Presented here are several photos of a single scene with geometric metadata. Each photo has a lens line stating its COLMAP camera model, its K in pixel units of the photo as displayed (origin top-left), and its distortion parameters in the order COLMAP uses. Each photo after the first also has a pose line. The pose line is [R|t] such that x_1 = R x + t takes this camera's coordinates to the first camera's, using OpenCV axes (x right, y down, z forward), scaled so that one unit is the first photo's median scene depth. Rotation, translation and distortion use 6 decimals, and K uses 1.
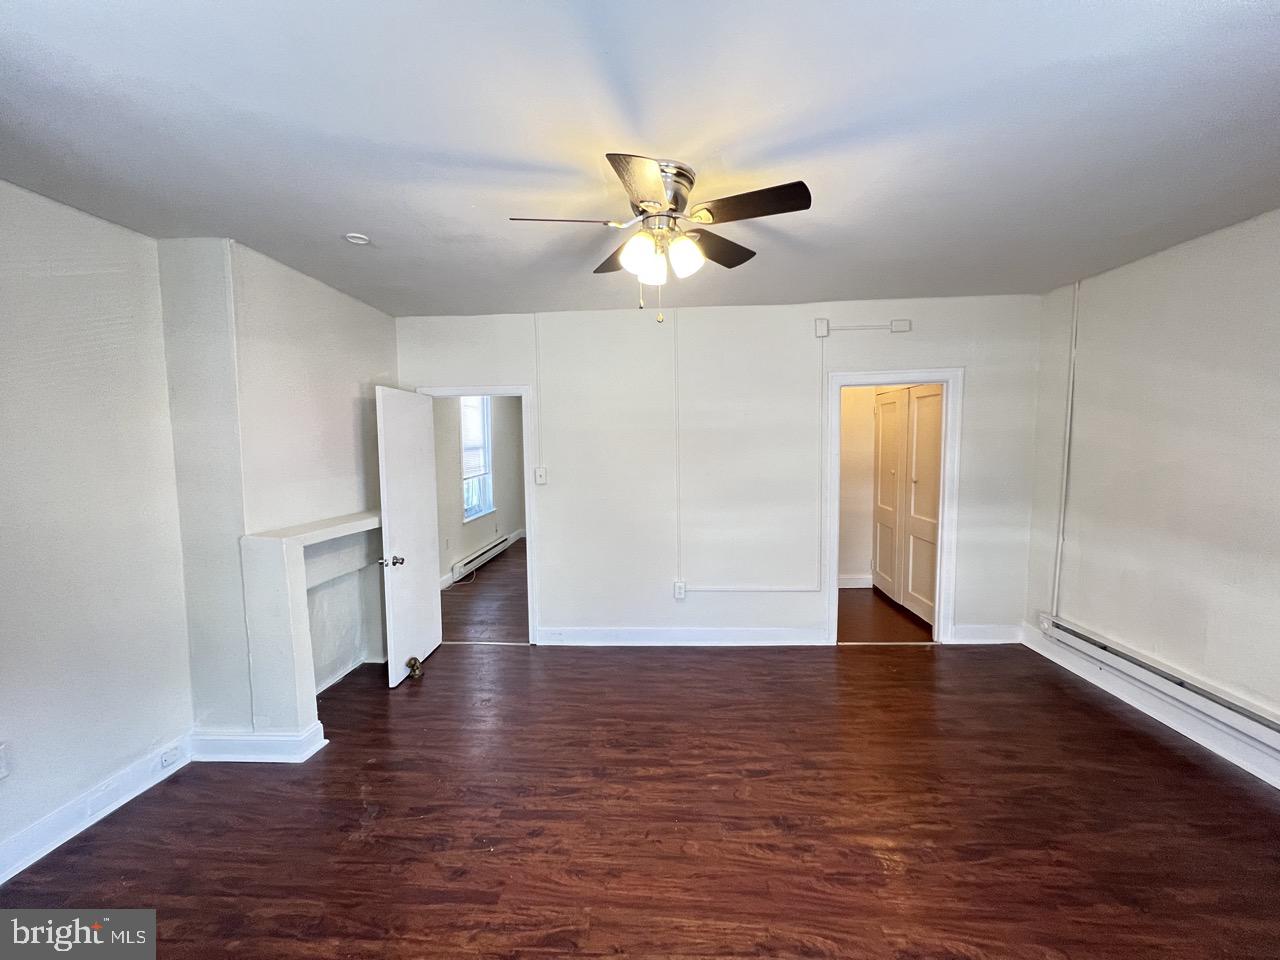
lens RADIAL K [[508.9, 0, 636.6], [0, 508.9, 474.9], [0, 0, 1]] dist [0.000437, -0.000194]
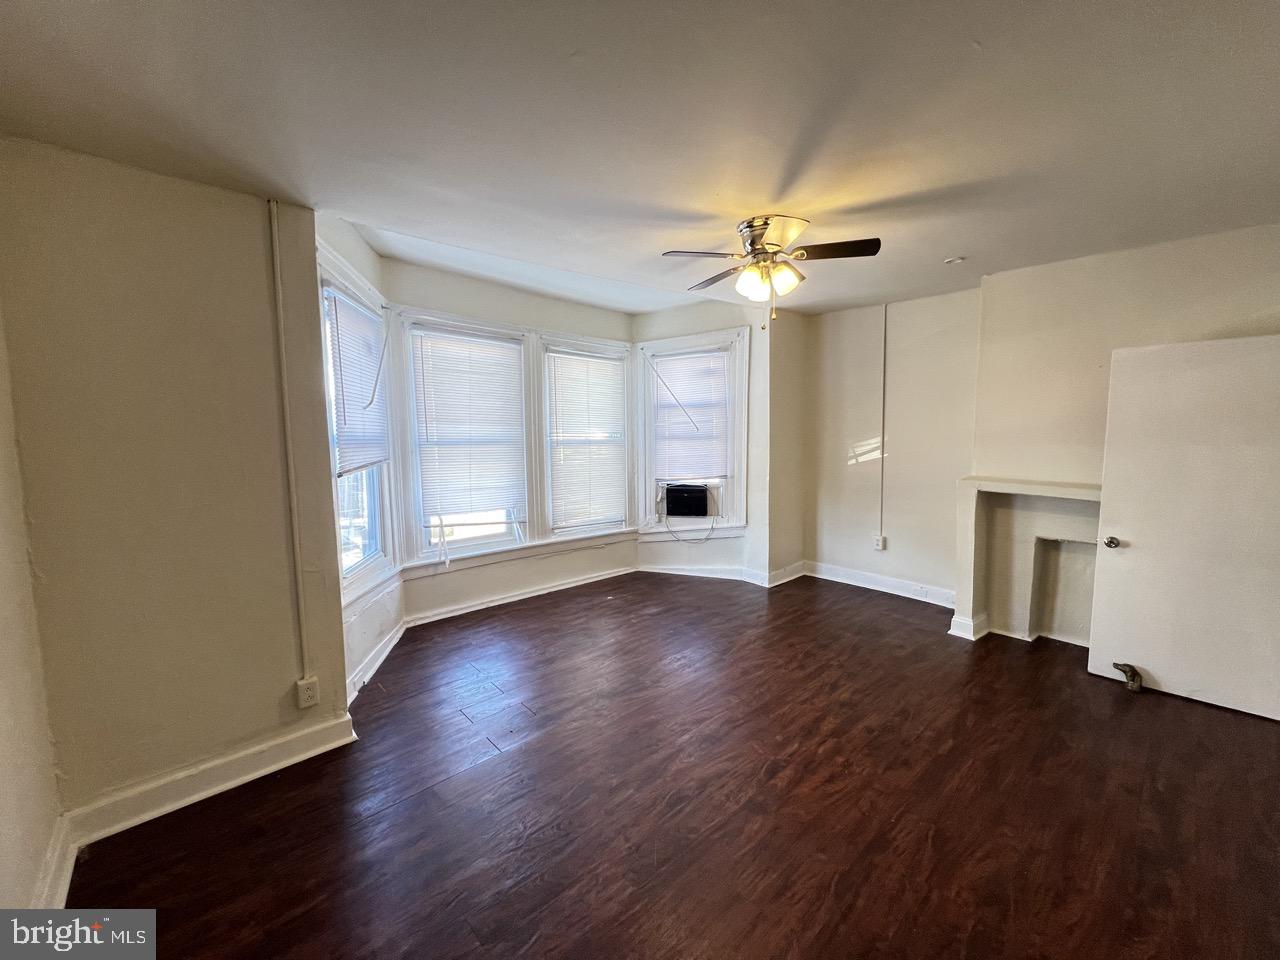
lens RADIAL K [[508.9, 0, 636.6], [0, 508.9, 474.9], [0, 0, 1]] dist [0.000437, -0.000194]
pose [[-0.699353, 0.086557, -0.709517, 1.050610], [-0.026758, 0.988775, 0.146999, -0.084235], [0.714276, 0.121789, -0.689186, 1.420991]]
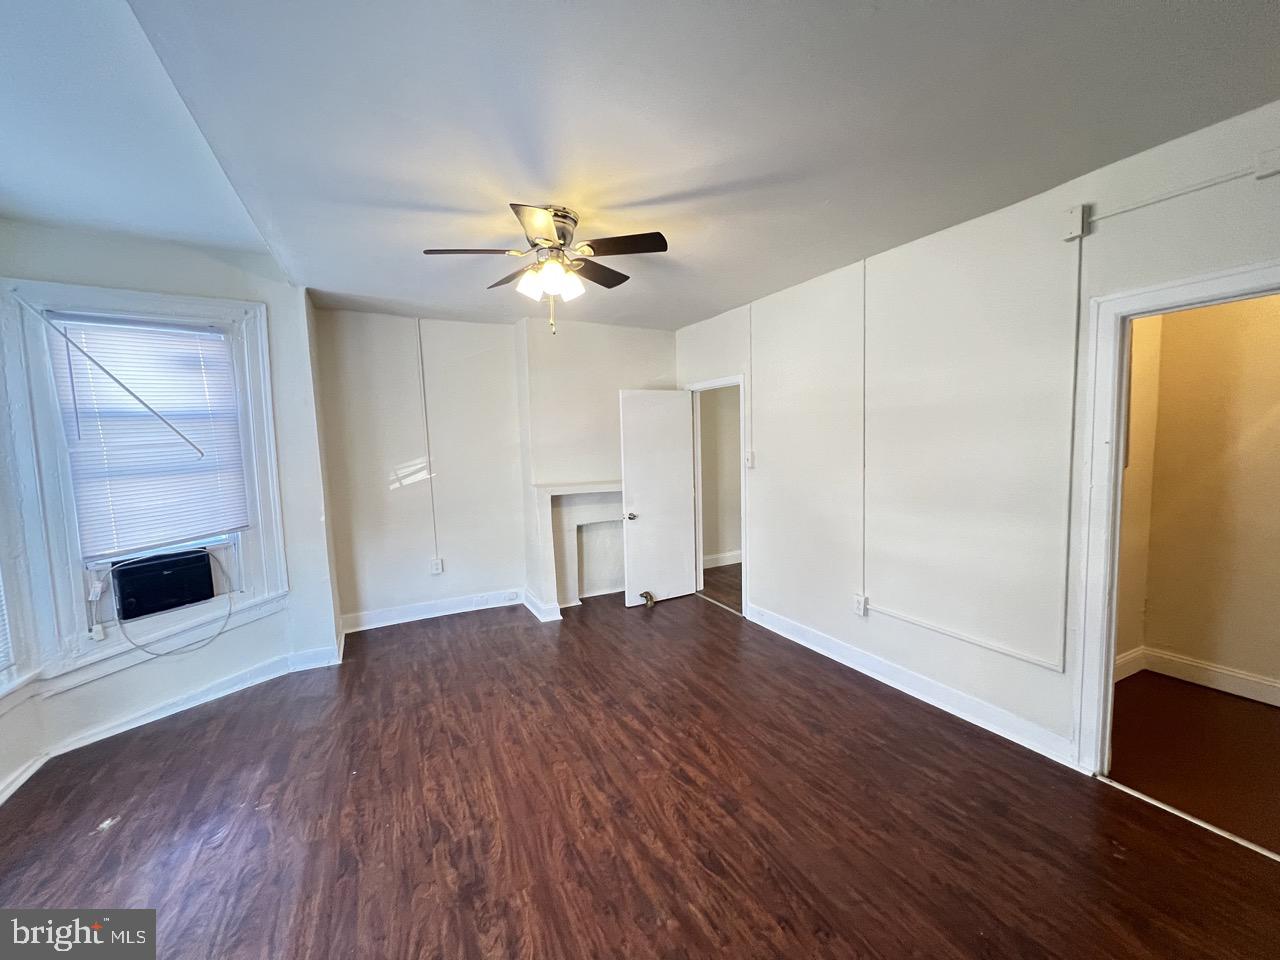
lens RADIAL K [[508.9, 0, 636.6], [0, 508.9, 474.9], [0, 0, 1]] dist [0.000437, -0.000194]
pose [[0.508474, 0.066761, -0.858485, 0.991613], [-0.034284, 0.997769, 0.057286, -0.031812], [0.860394, 0.000304, 0.509629, 0.442971]]
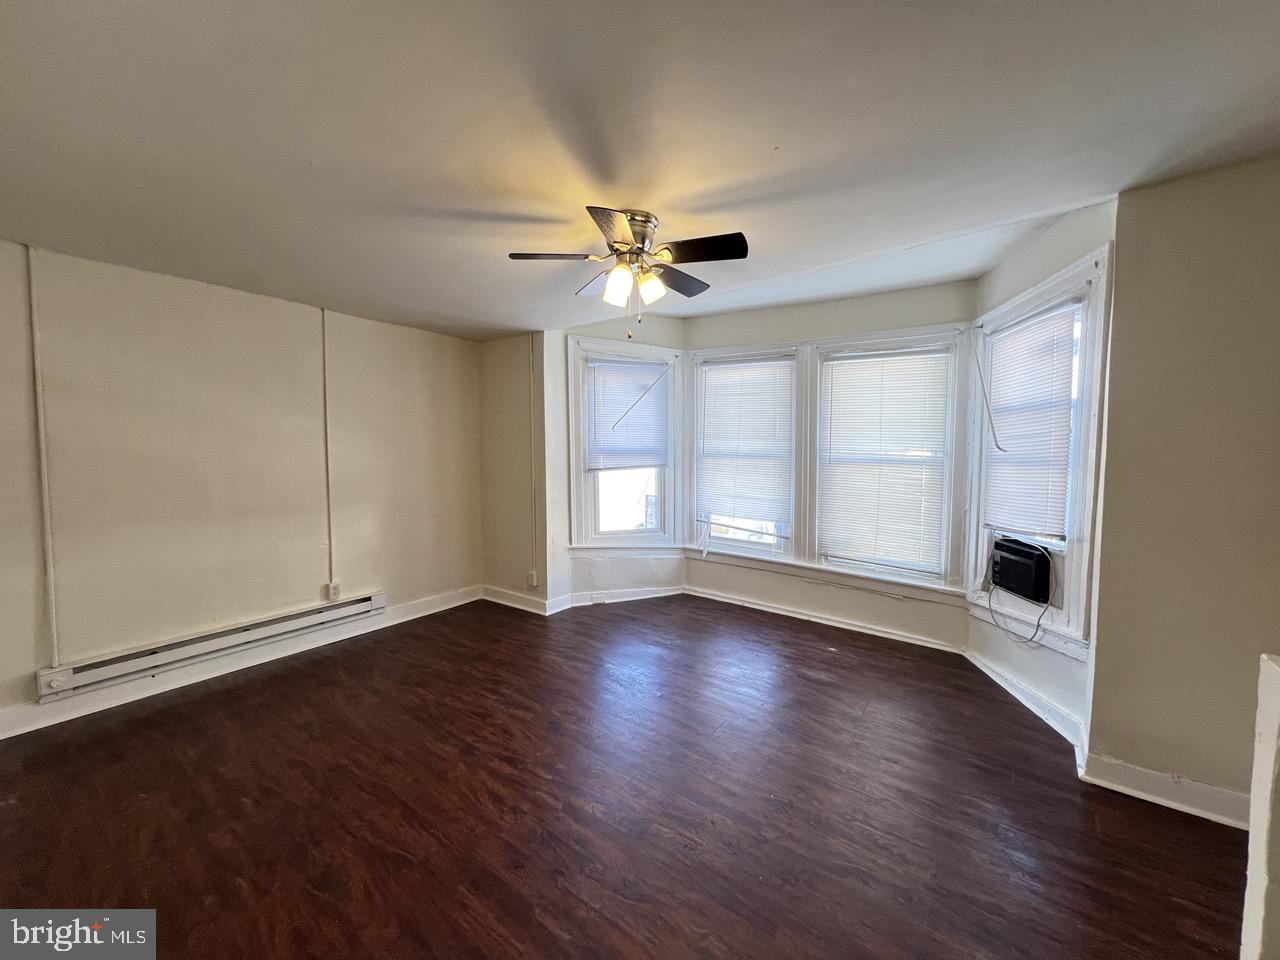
lens RADIAL K [[508.9, 0, 636.6], [0, 508.9, 474.9], [0, 0, 1]] dist [0.000437, -0.000194]
pose [[-0.832278, -0.019031, 0.554031, -0.533615], [0.050324, 0.992690, 0.109697, -0.086689], [-0.552069, 0.119179, -0.825237, 1.662447]]
